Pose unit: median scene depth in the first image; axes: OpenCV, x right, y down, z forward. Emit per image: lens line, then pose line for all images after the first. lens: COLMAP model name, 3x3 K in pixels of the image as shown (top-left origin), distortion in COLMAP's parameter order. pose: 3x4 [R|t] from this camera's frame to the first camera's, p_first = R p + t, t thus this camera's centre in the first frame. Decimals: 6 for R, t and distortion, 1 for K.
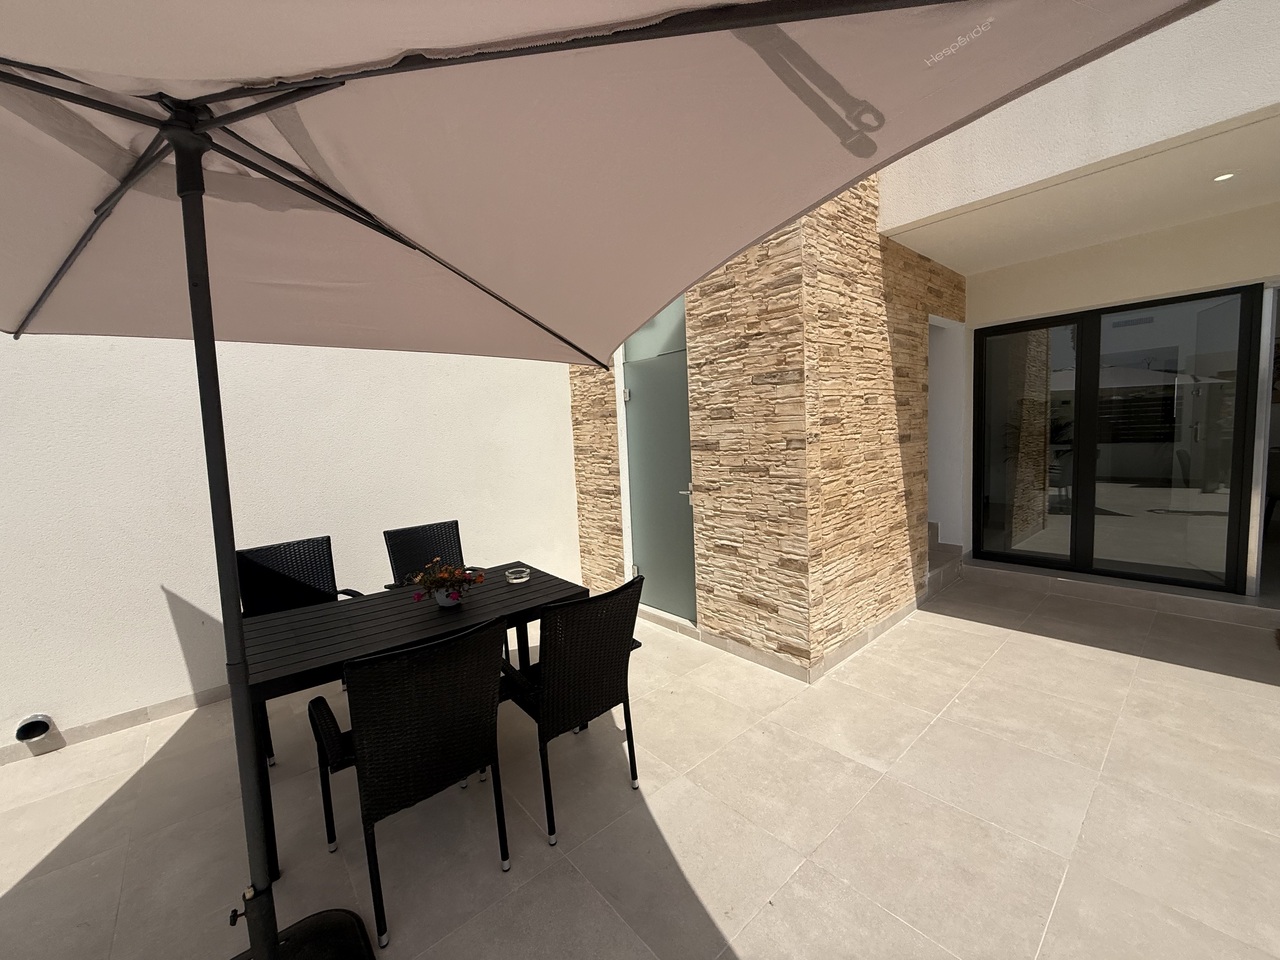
lens RADIAL K [[507.5, 0, 636.3], [0, 507.5, 479.8], [0, 0, 1]] dist [0.000505, -0.000159]
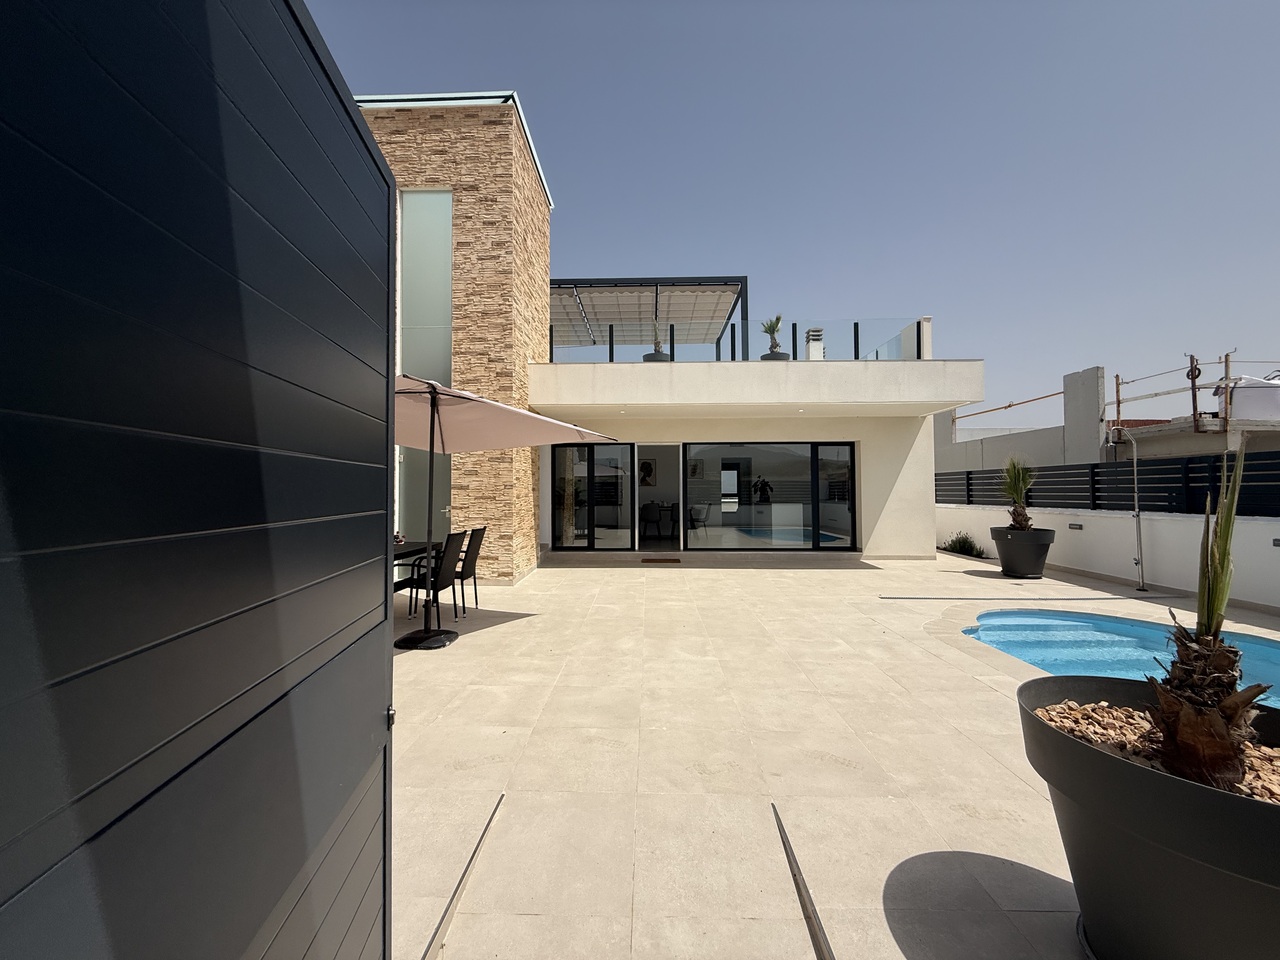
lens RADIAL K [[508.0, 0, 635.9], [0, 508.0, 480.6], [0, 0, 1]] dist [-0.000038, -0.000169]
pose [[0.670286, 0.063422, 0.739387, -0.926249], [0.038112, 0.992085, -0.119648, 0.183811], [-0.741123, 0.108378, 0.662564, -0.930611]]
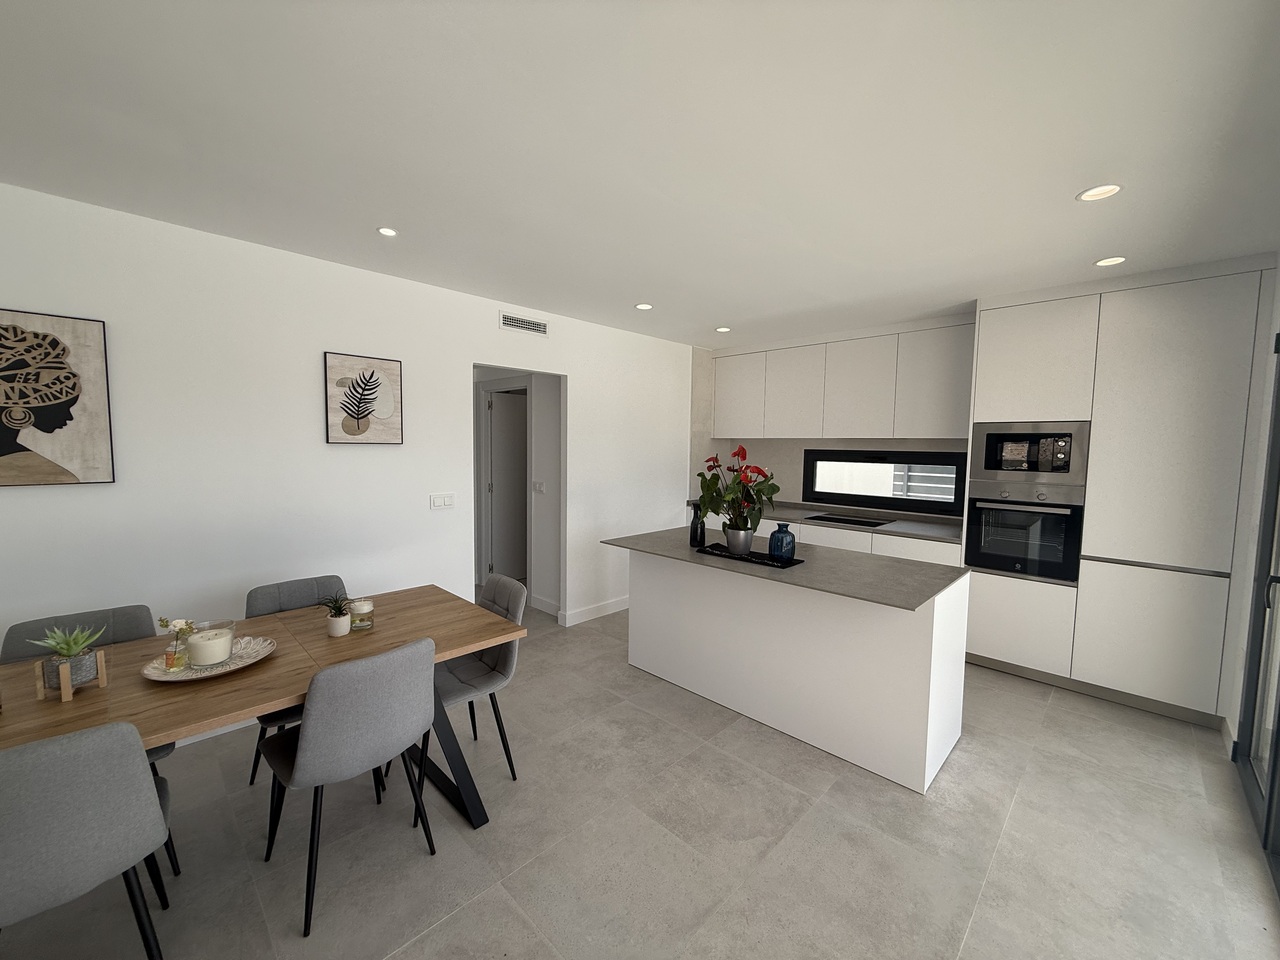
lens RADIAL K [[508.0, 0, 635.9], [0, 508.0, 480.6], [0, 0, 1]] dist [-0.000038, -0.000169]
pose [[-0.086556, -0.024778, 0.995939, 1.389531], [0.079169, 0.996358, 0.031669, -0.213143], [-0.993096, 0.081589, -0.084279, 0.960962]]
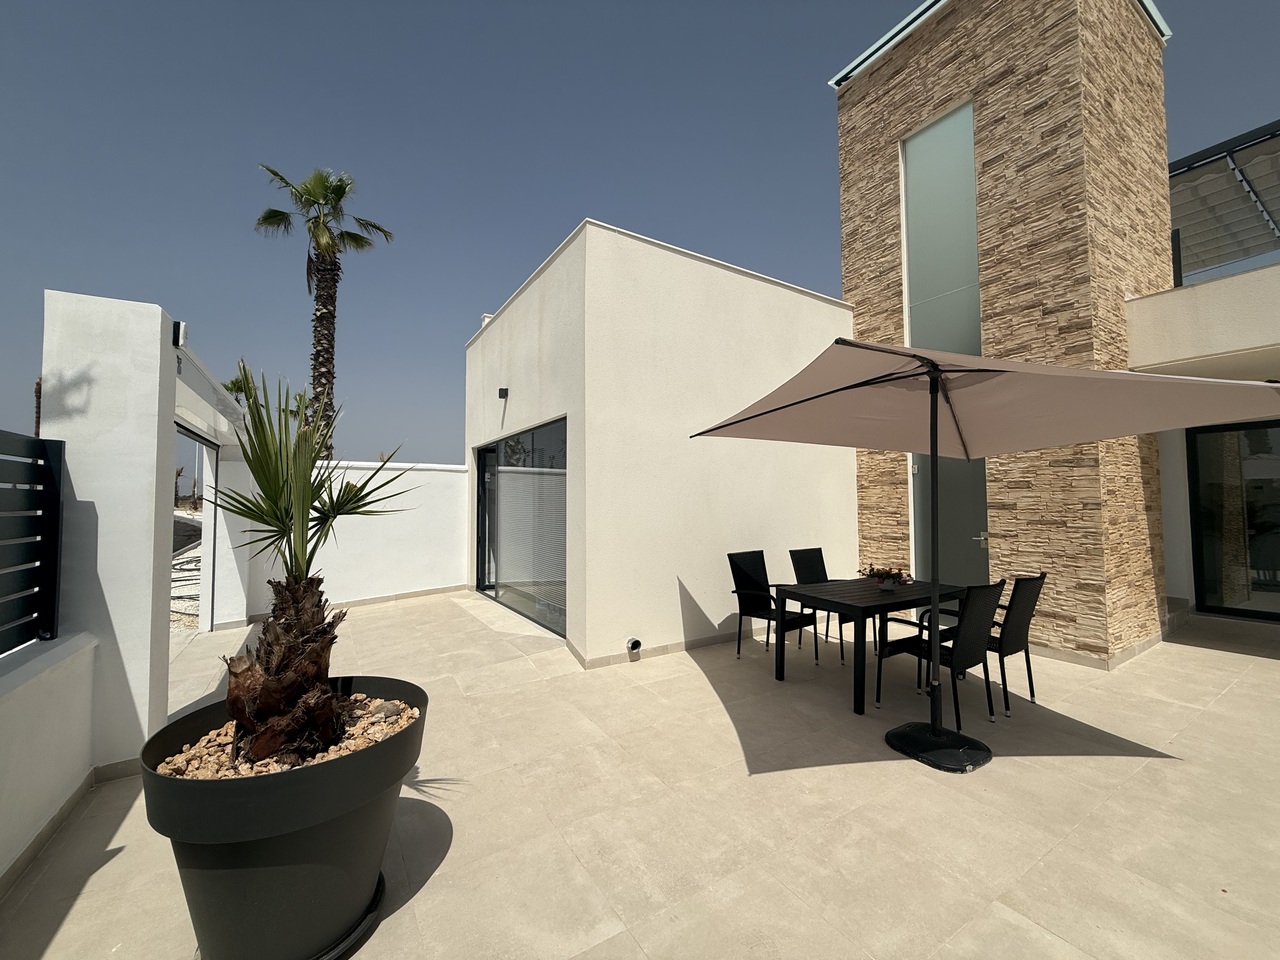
lens RADIAL K [[508.0, 0, 635.9], [0, 508.0, 480.6], [0, 0, 1]] dist [-0.000038, -0.000169]
pose [[0.987590, 0.038086, -0.152367, -0.679326], [-0.057692, 0.990300, -0.126400, 0.105276], [0.146075, 0.133622, 0.980208, -0.595805]]
